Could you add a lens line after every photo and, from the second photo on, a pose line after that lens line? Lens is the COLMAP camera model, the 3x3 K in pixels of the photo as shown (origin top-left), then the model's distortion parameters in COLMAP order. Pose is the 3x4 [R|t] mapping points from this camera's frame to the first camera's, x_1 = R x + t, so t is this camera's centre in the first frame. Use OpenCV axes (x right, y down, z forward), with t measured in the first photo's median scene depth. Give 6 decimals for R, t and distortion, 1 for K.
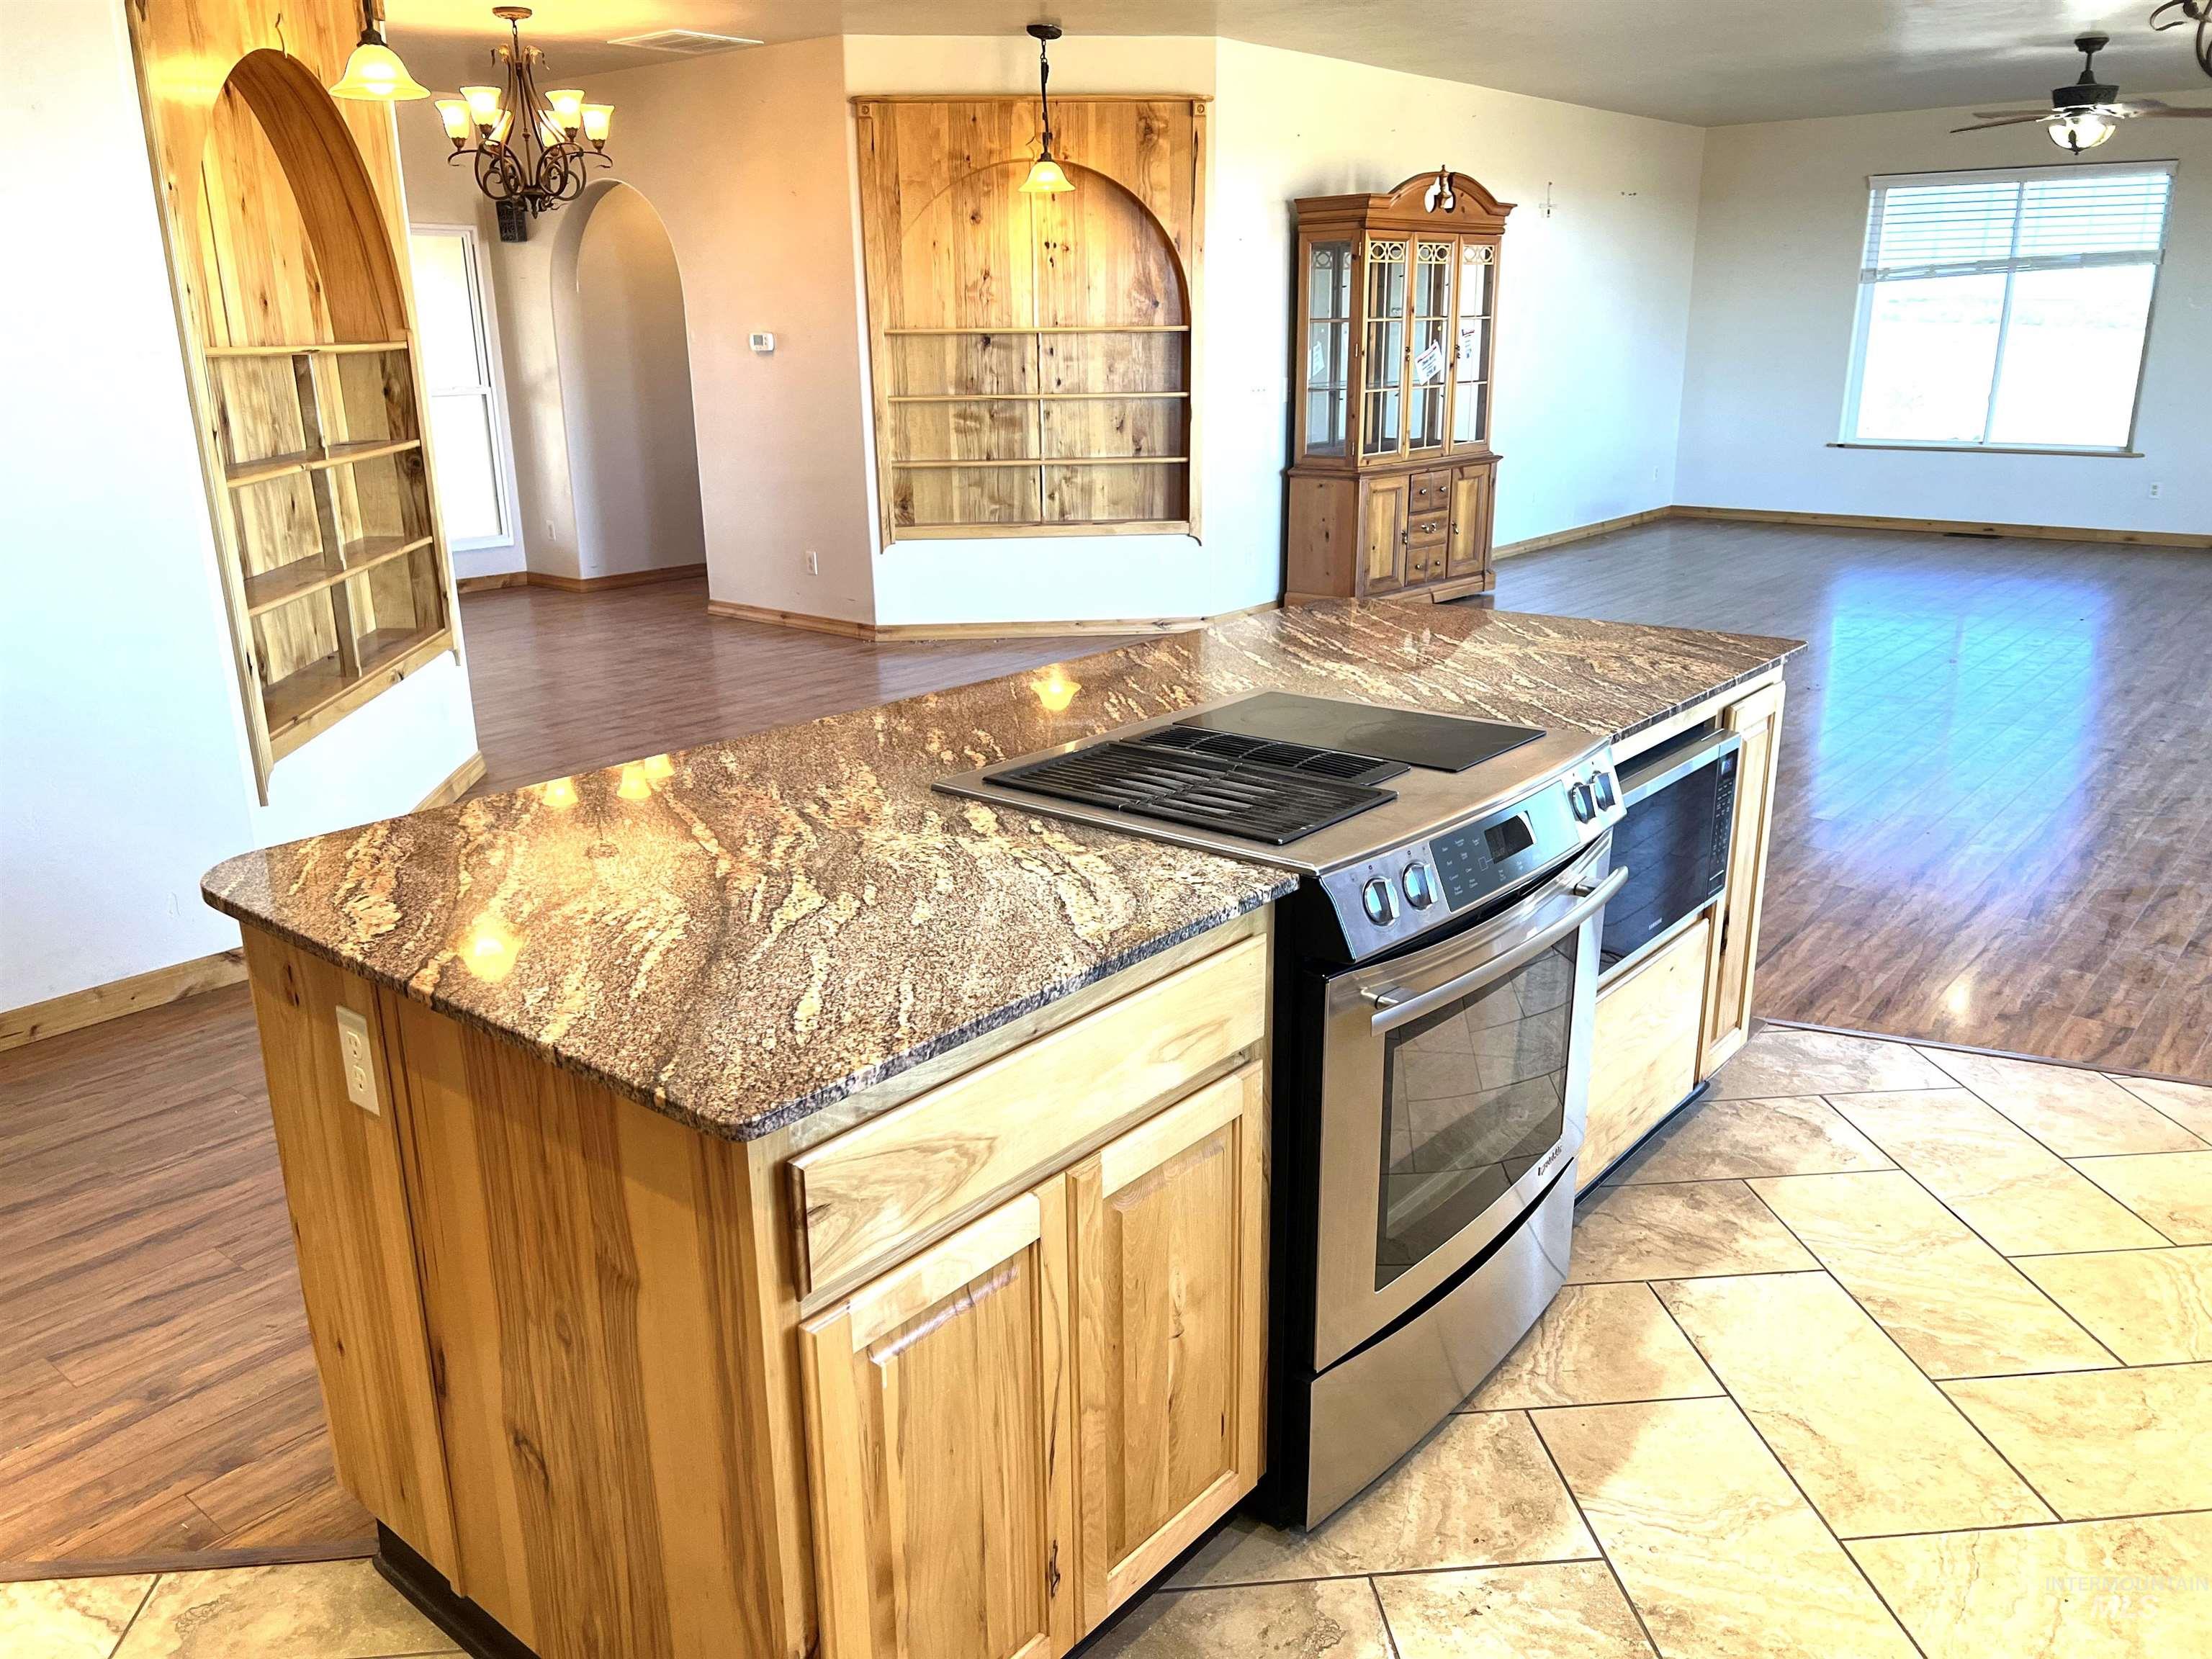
lens RADIAL K [[1656.6, 0, 1103.8], [0, 1656.6, 847.2], [0, 0, 1]] dist [0.058415, -0.069815]
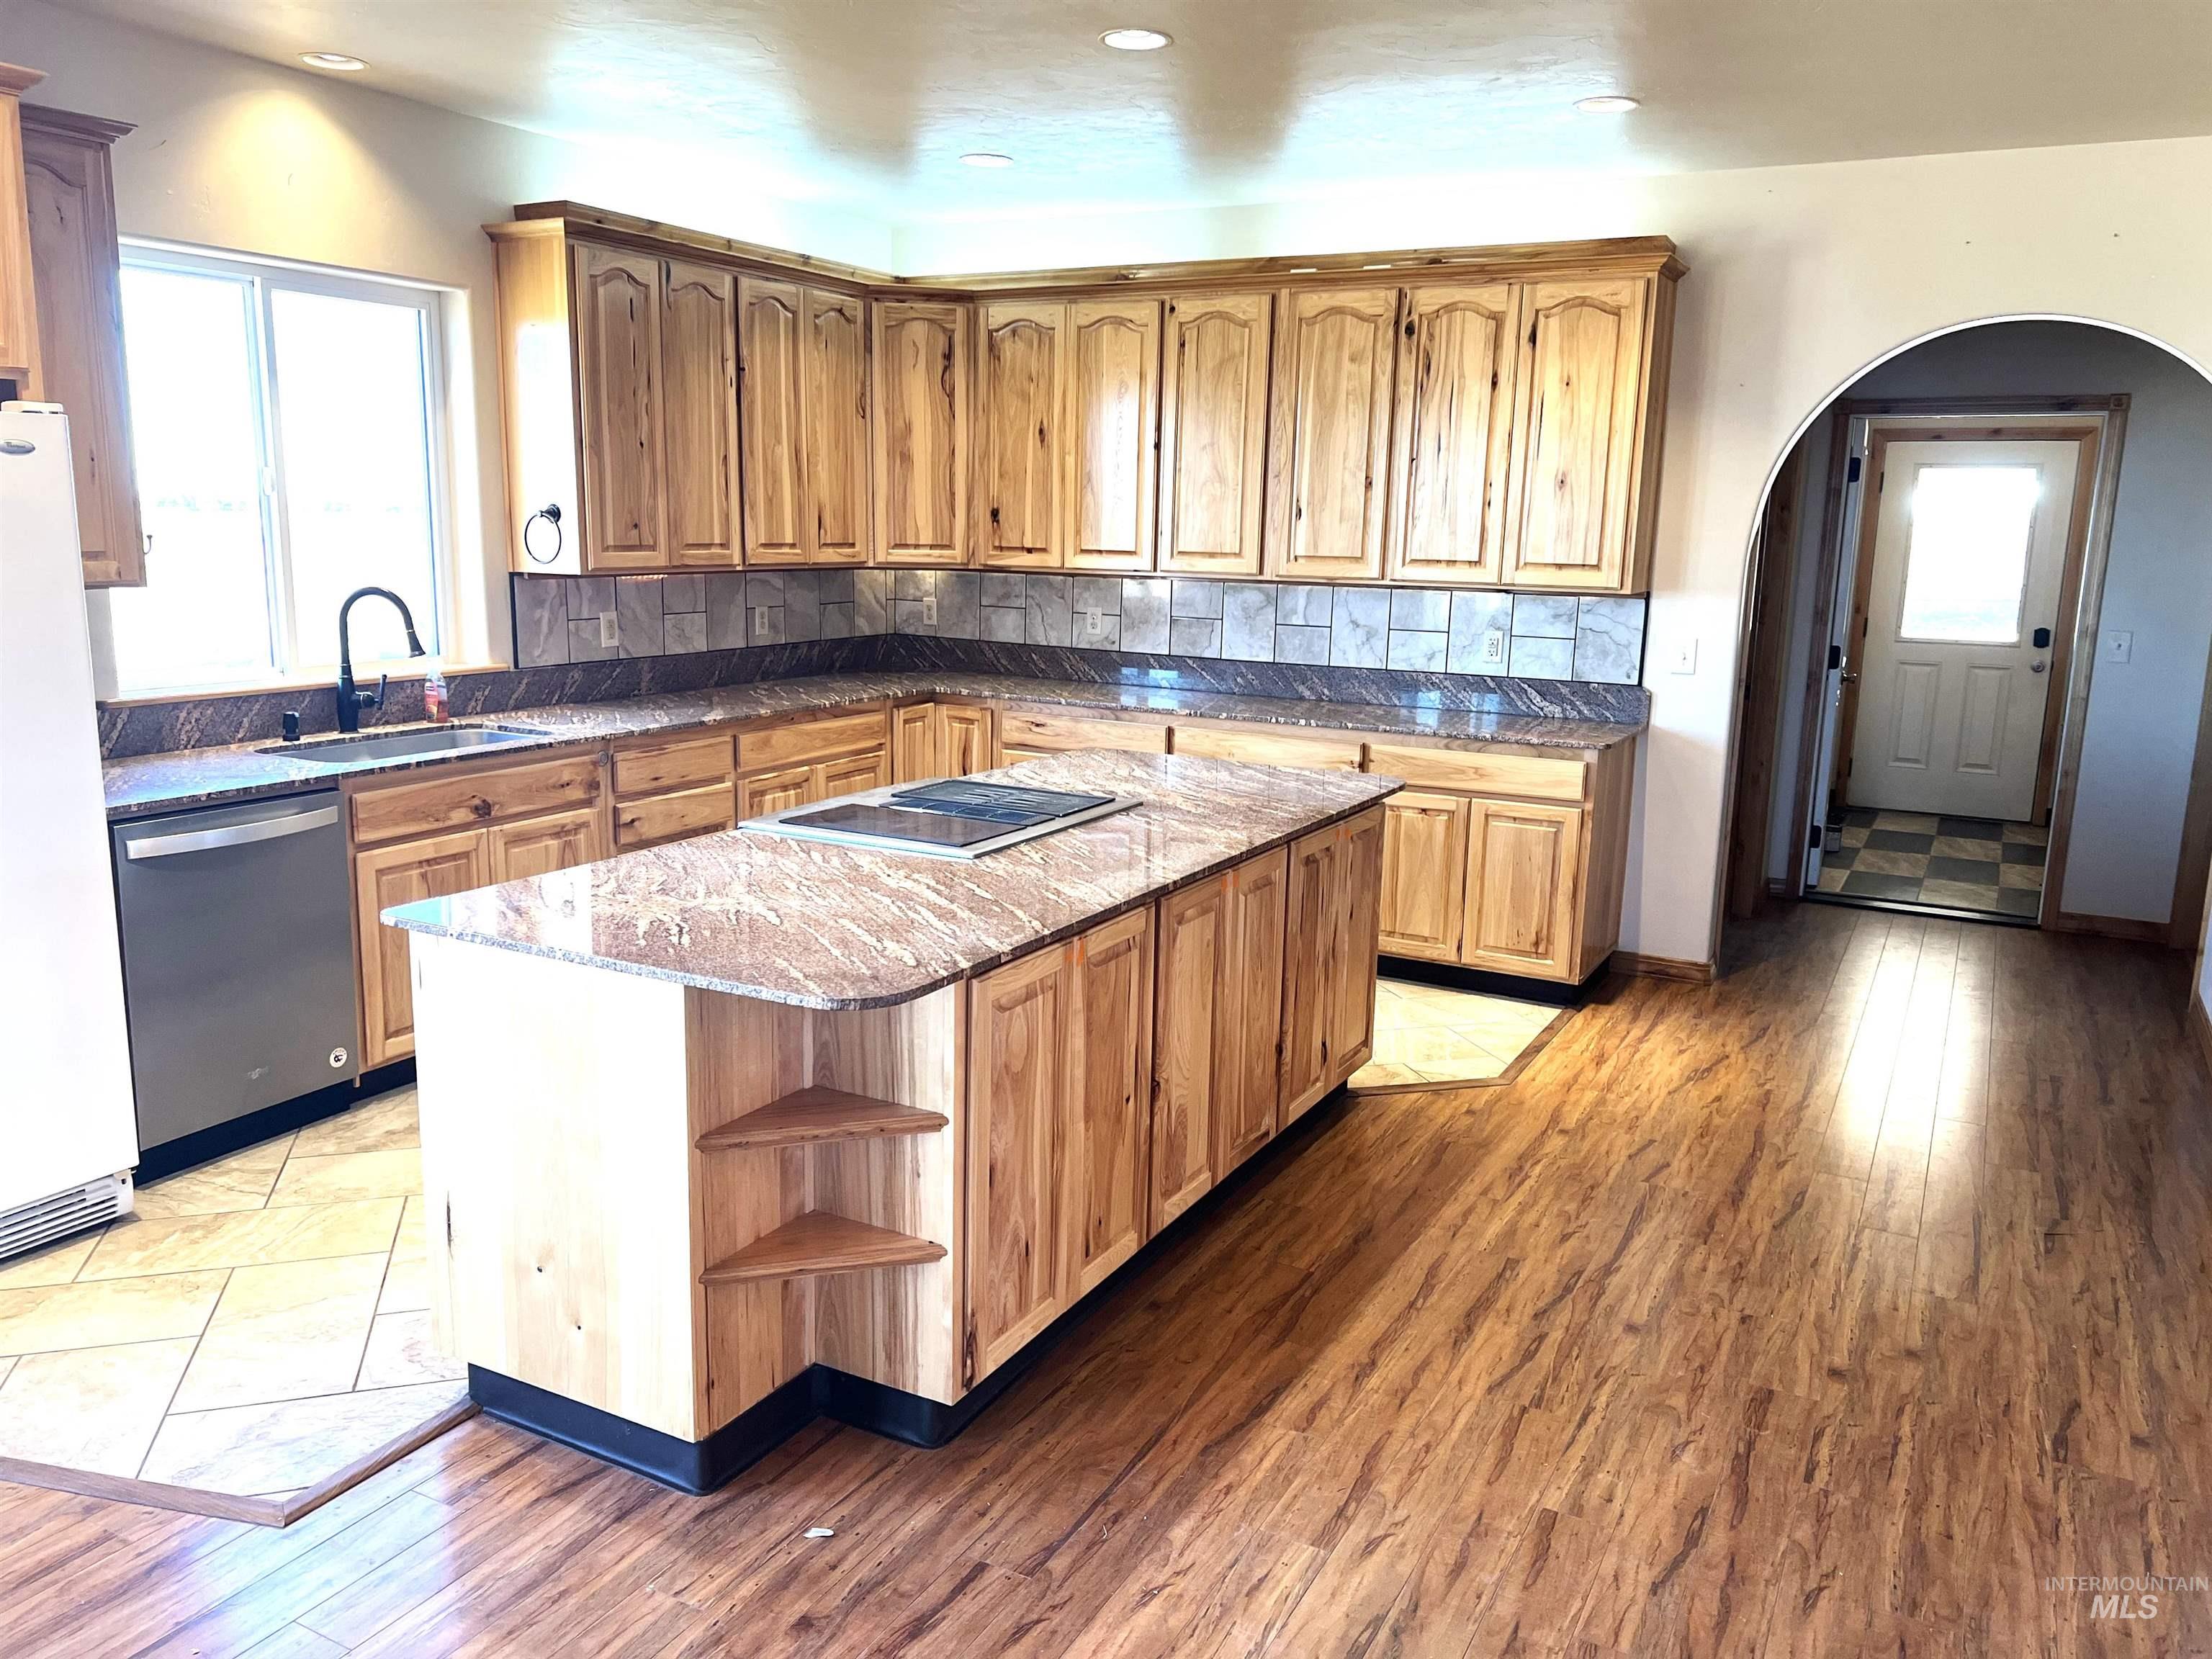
lens RADIAL K [[1656.6, 0, 1098.3], [0, 1656.6, 839.1], [0, 0, 1]] dist [0.058415, -0.069815]
pose [[-0.981072, 0.029899, -0.191320, 0.080195], [-0.066489, 0.875930, 0.477835, -0.236396], [0.181870, 0.481511, -0.857363, 0.700657]]
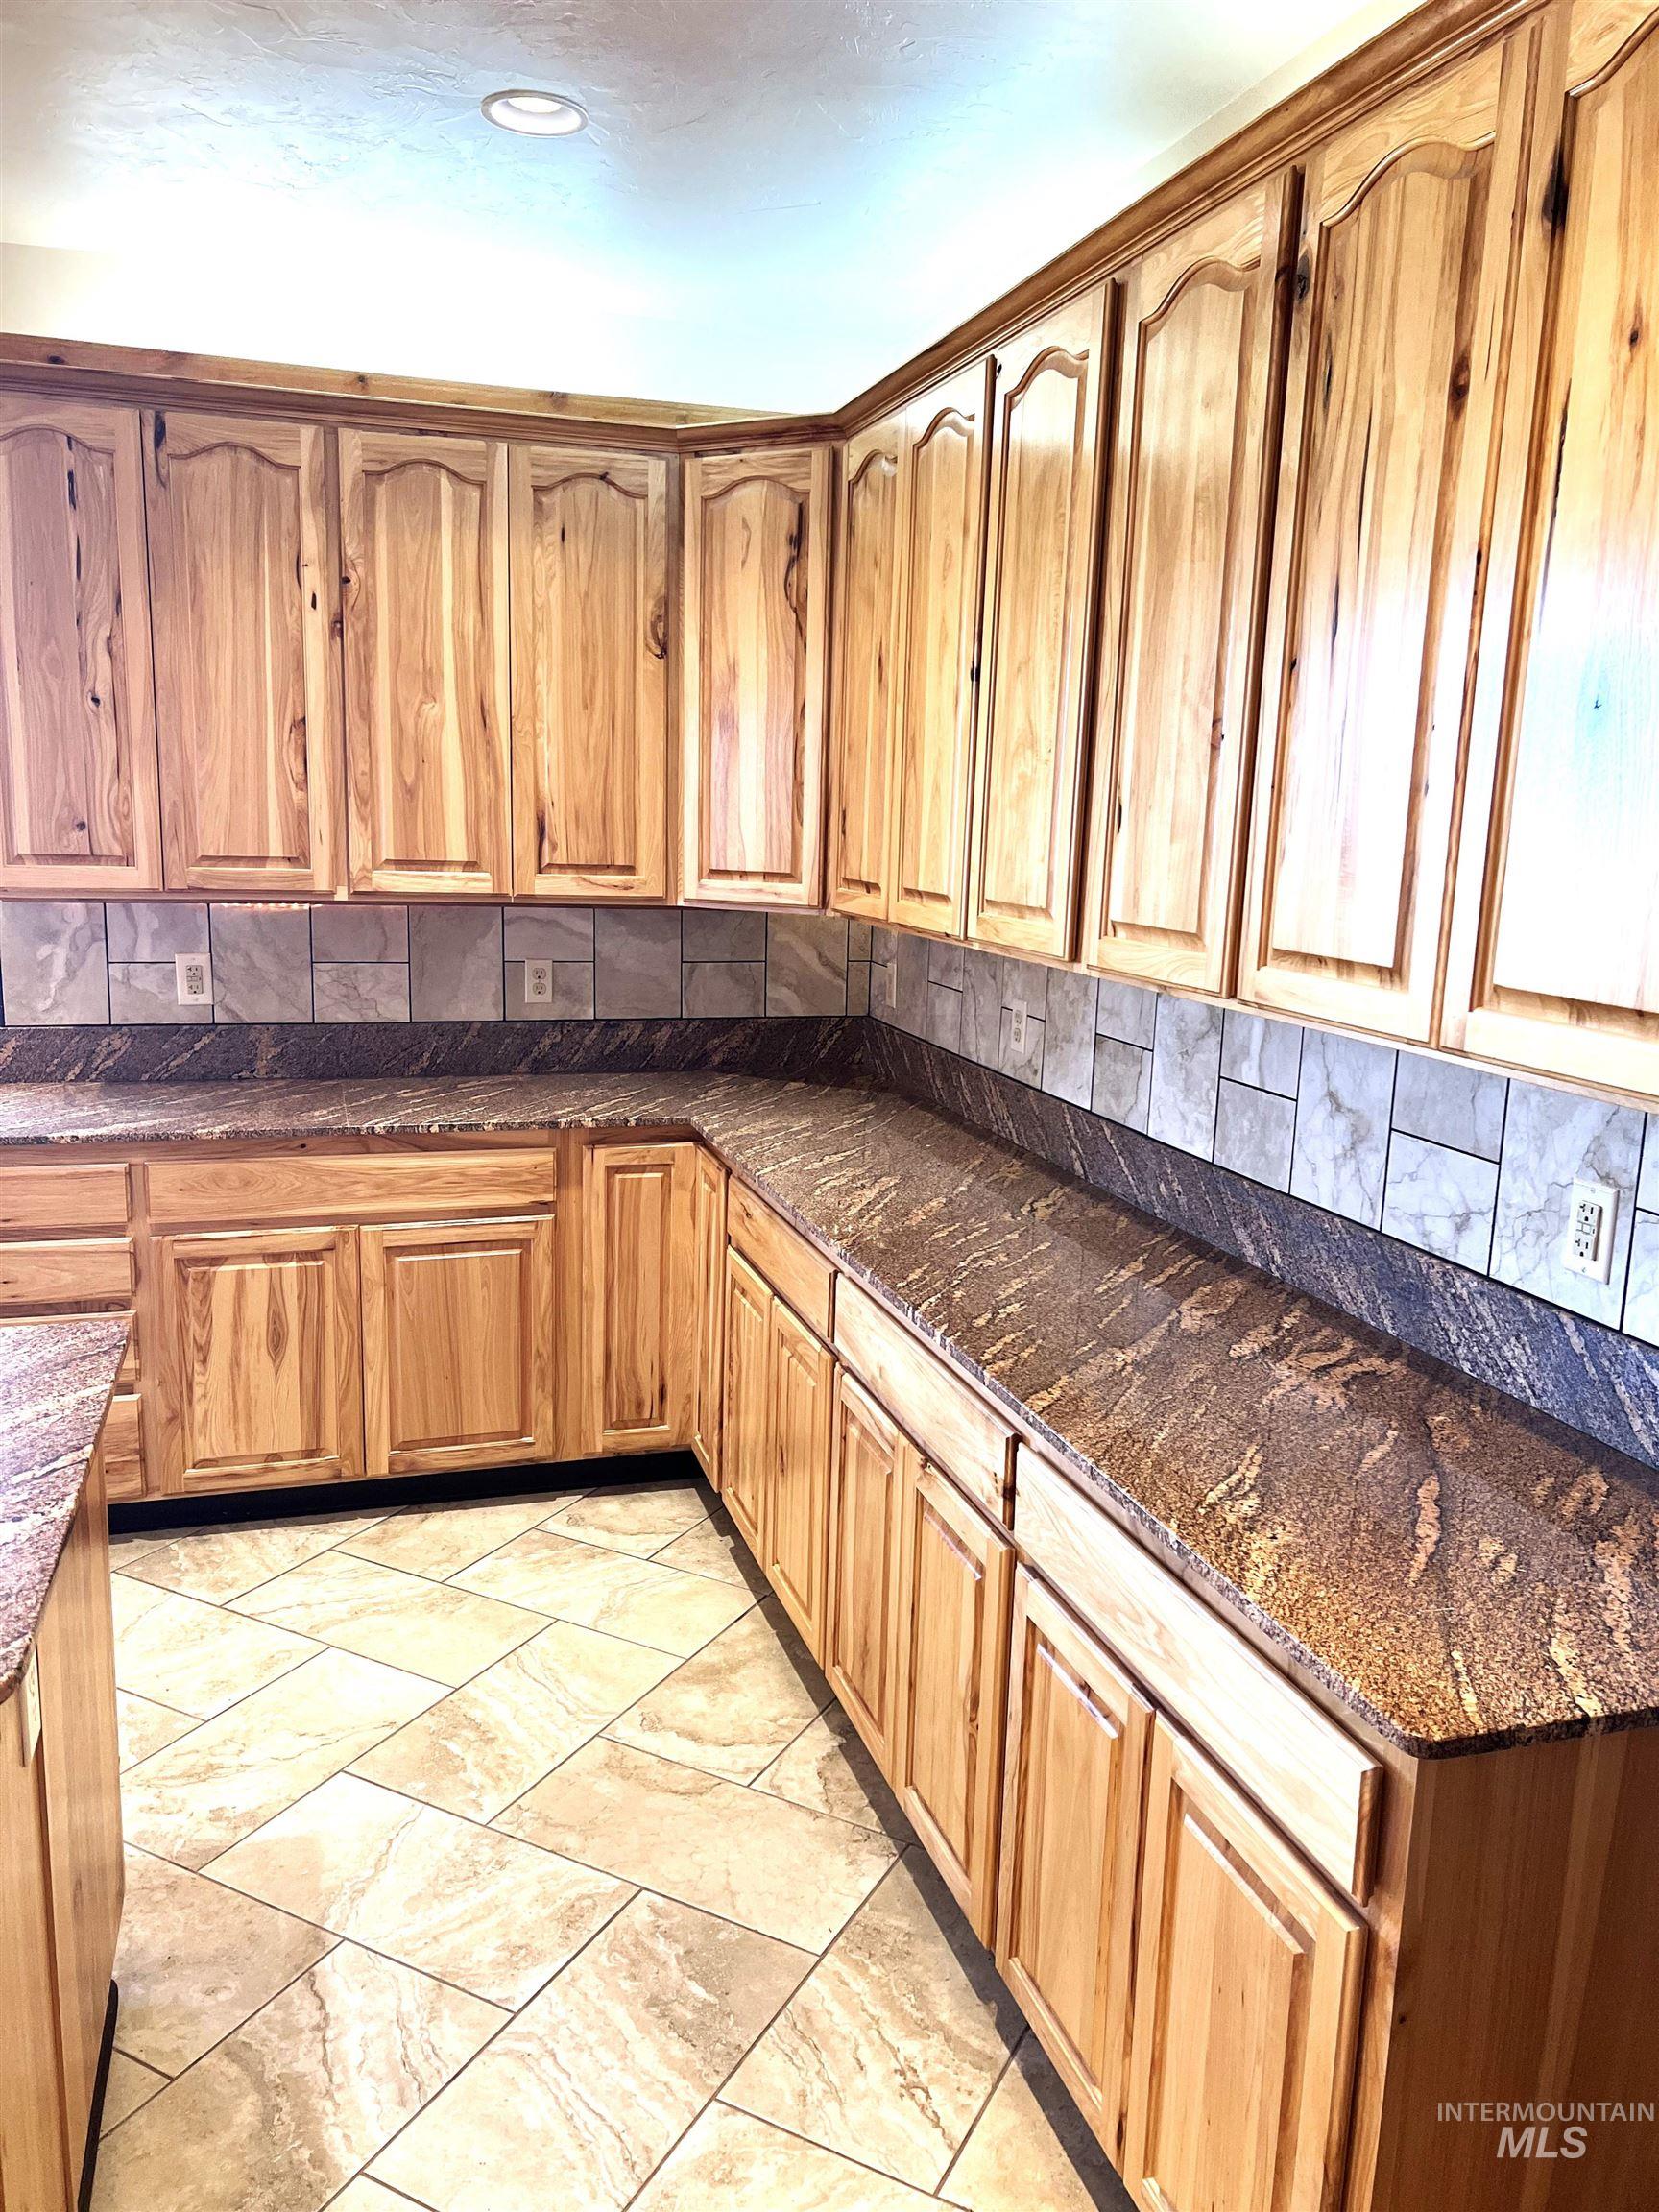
lens RADIAL K [[1656.6, 0, 829.3], [0, 1656.6, 1111.2], [0, 0, 1]] dist [0.058415, -0.069815]
pose [[-0.838414, -0.111648, 0.533476, -0.272948], [0.146537, 0.896580, 0.417937, -0.101883], [-0.524965, 0.428578, -0.735345, 0.284327]]
